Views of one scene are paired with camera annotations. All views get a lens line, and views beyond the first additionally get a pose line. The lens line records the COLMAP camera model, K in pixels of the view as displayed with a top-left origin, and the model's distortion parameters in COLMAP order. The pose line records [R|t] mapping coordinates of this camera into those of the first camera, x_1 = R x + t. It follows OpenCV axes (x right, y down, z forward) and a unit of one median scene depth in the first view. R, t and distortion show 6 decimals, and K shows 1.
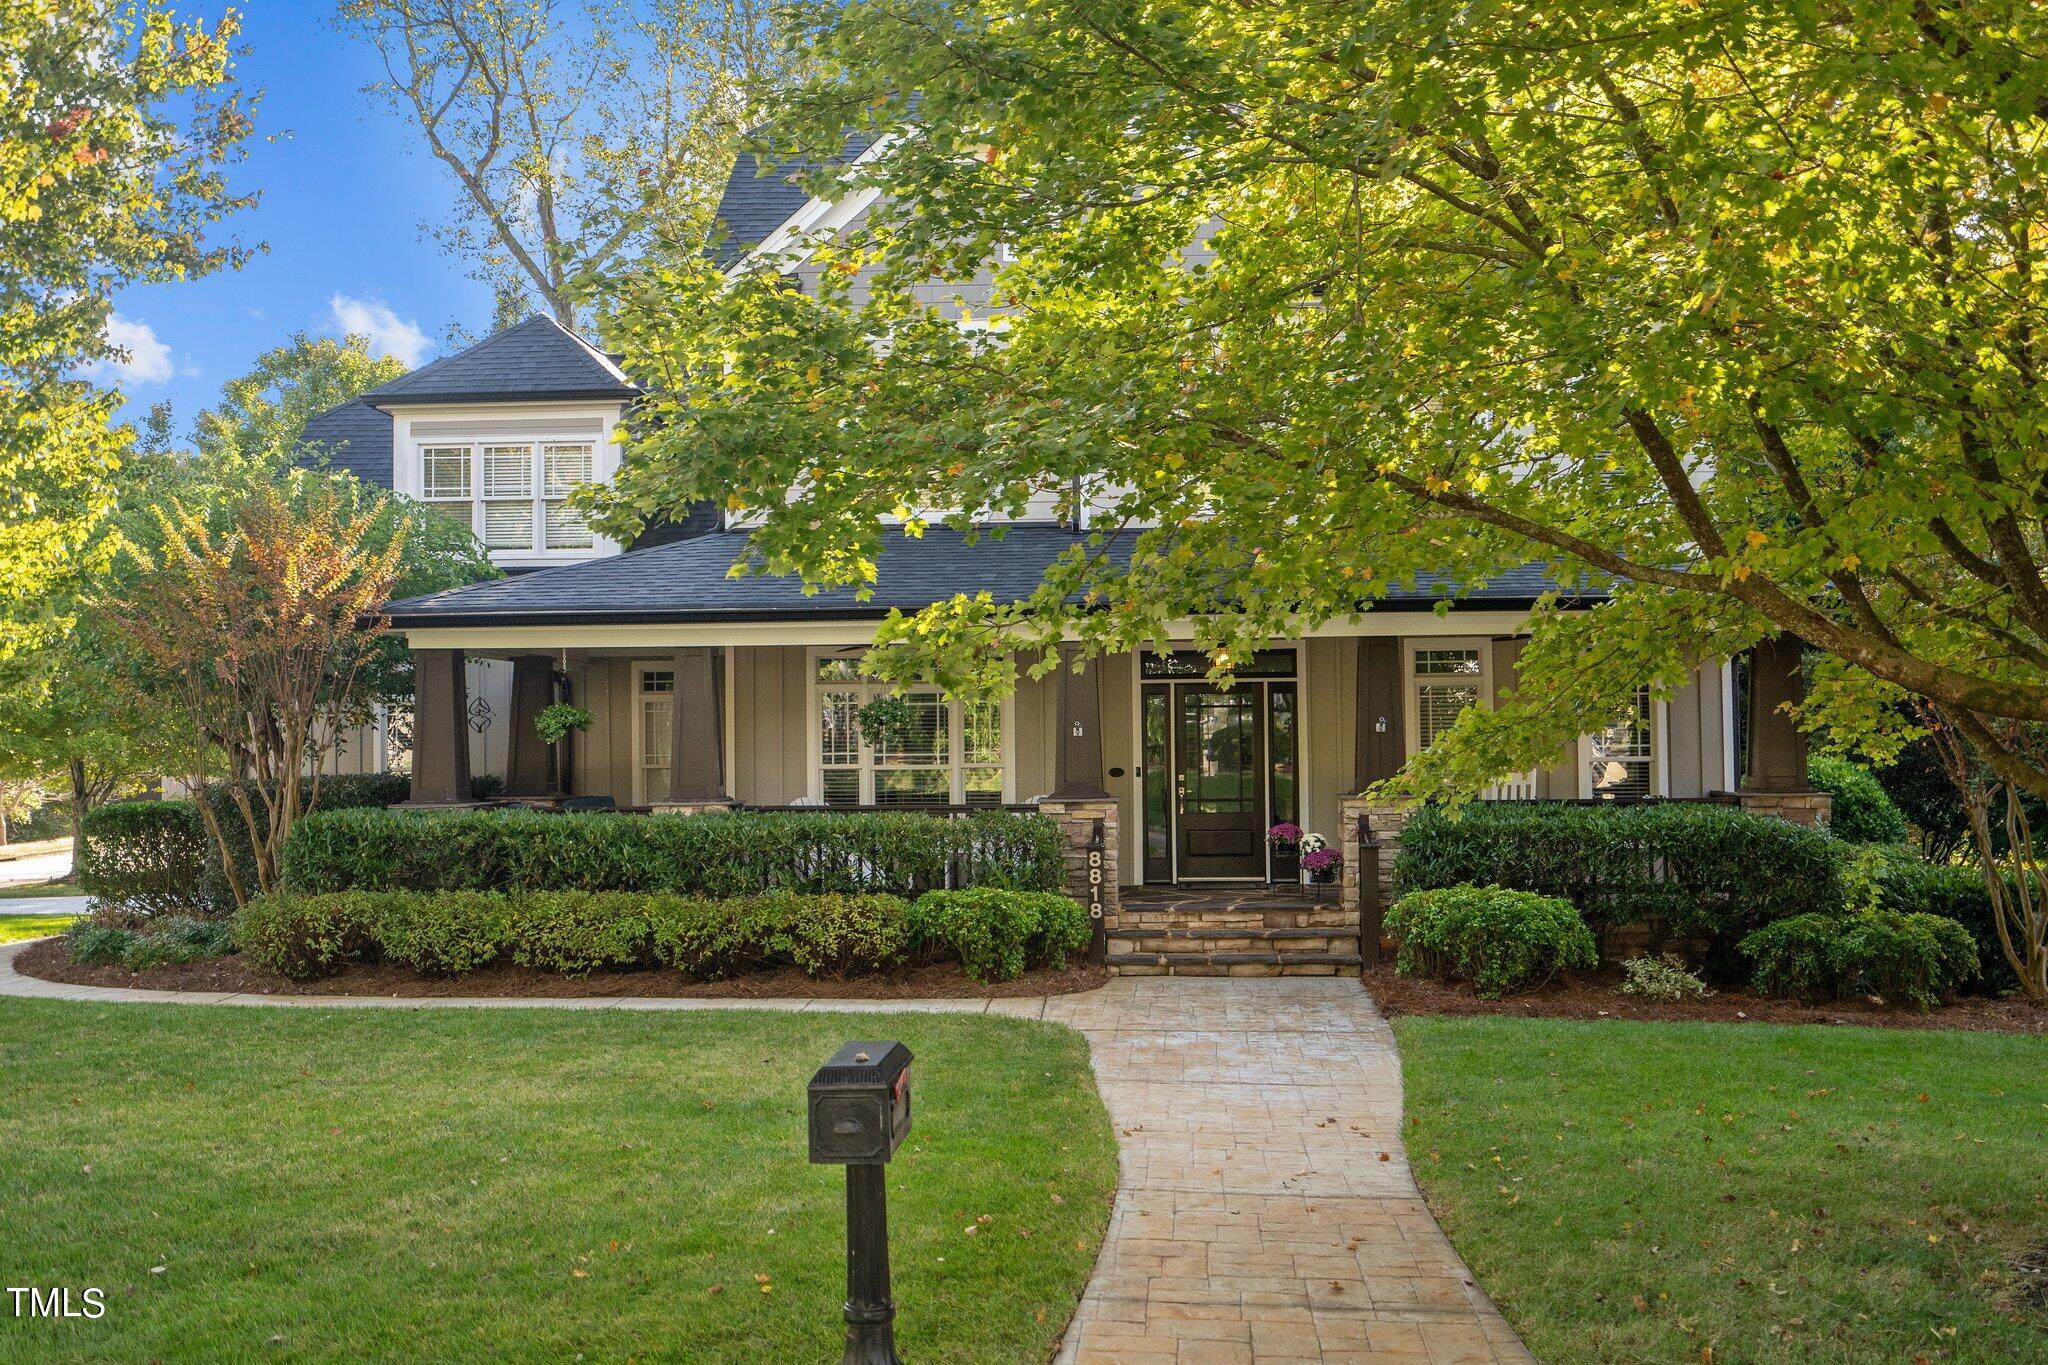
lens RADIAL K [[2026.4, 0, 1024.7], [0, 2026.4, 621.4], [0, 0, 1]] dist [0.100197, -0.000864]
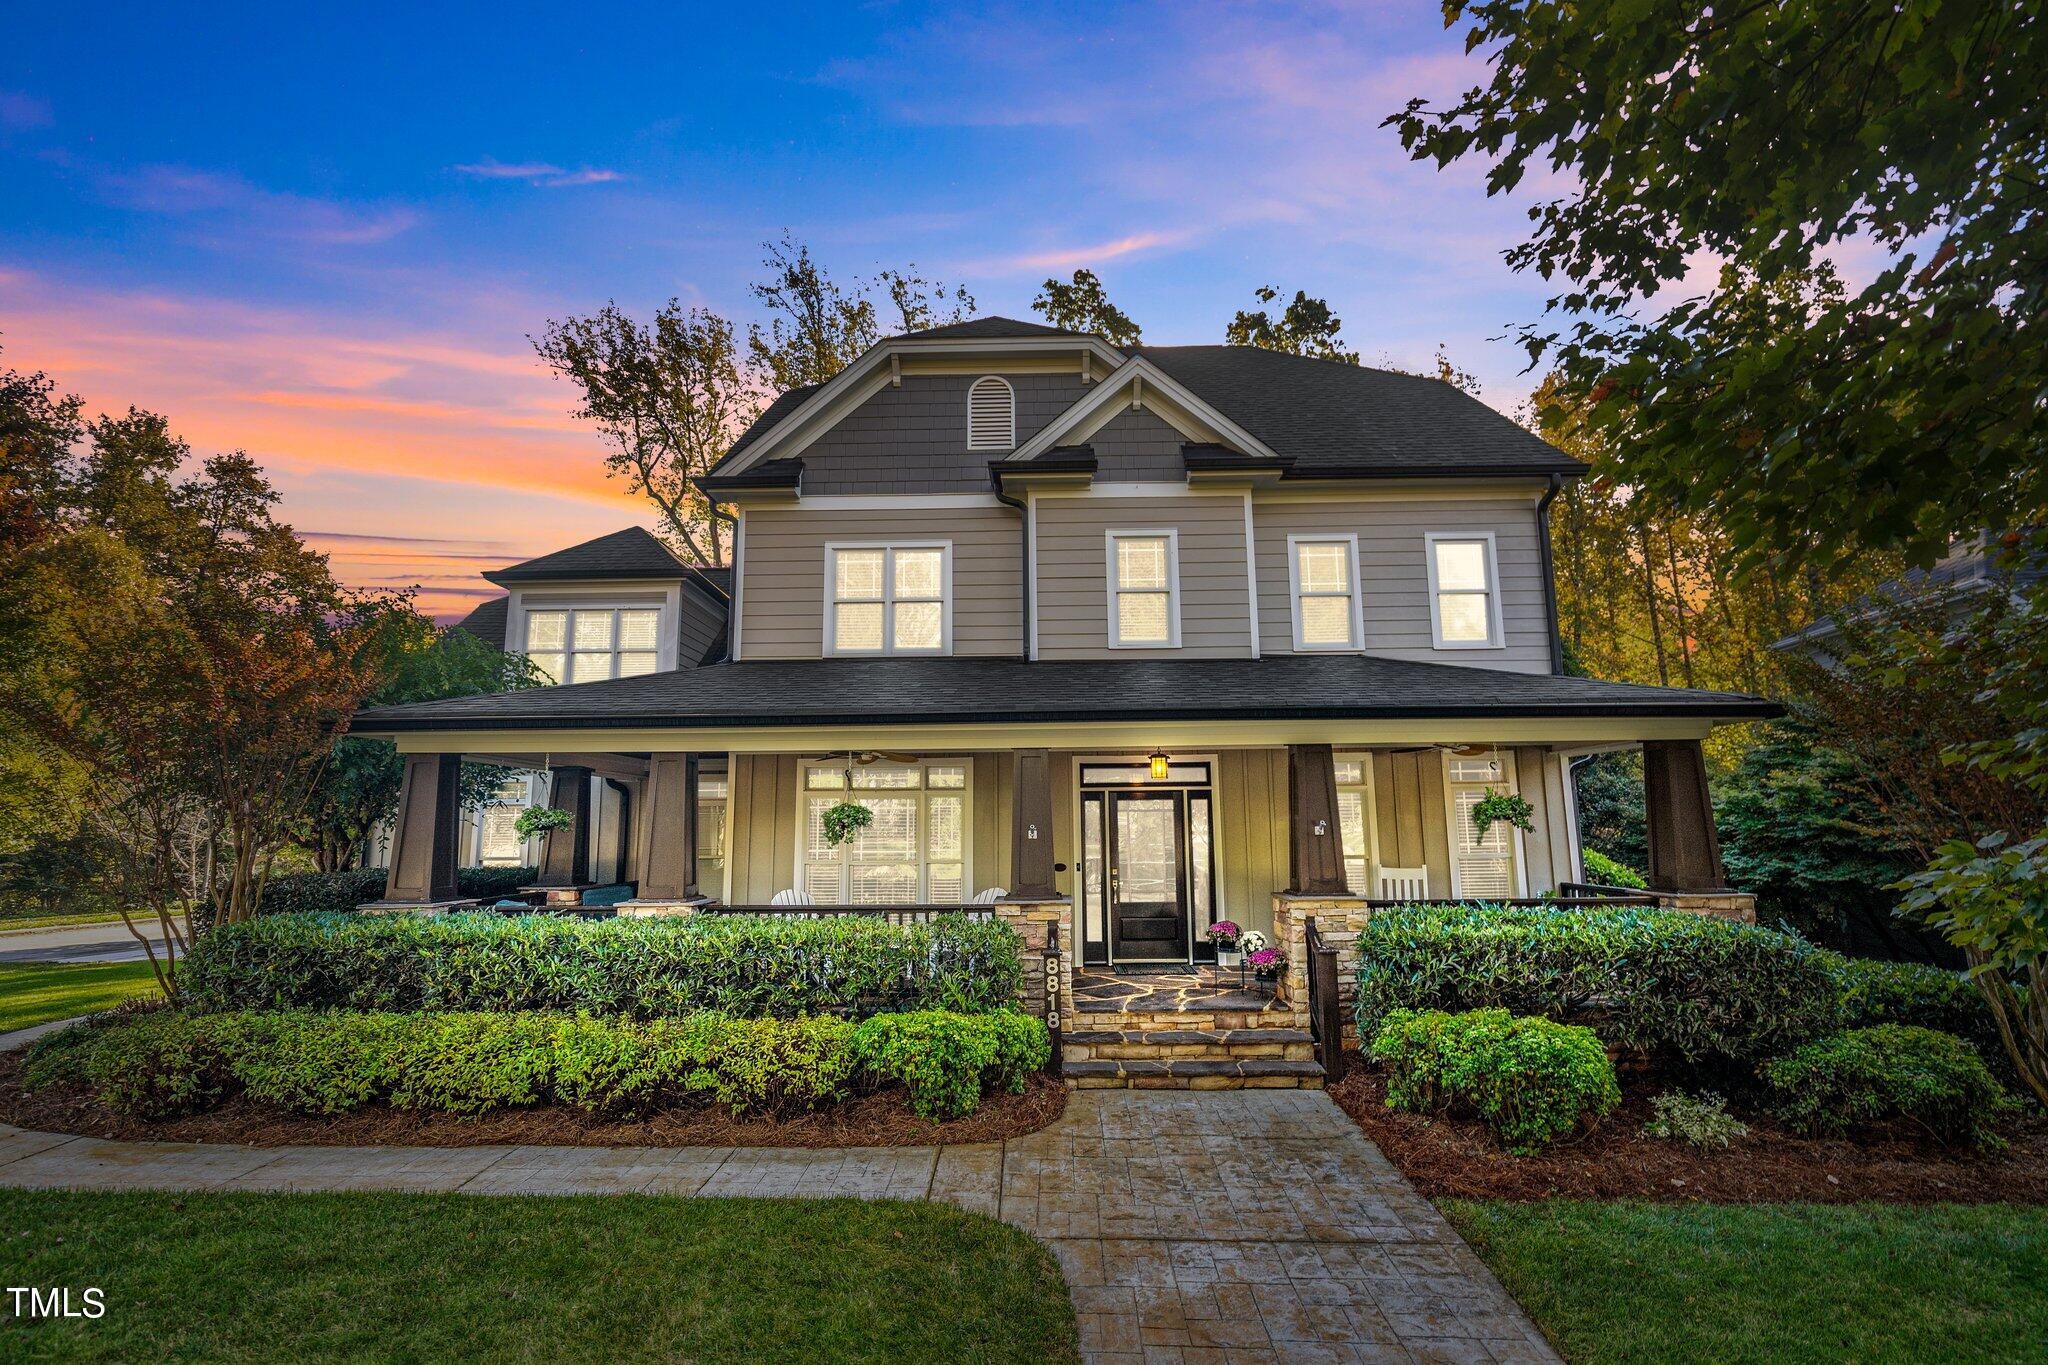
lens RADIAL K [[926.1, 0, 1027.2], [0, 926.1, 683.7], [0, 0, 1]] dist [0.000404, 0.001341]
pose [[0.998717, 0.008902, 0.049855, -0.001175], [-0.004117, 0.995443, -0.095265, 0.023772], [-0.050476, 0.094937, 0.994203, 0.546637]]
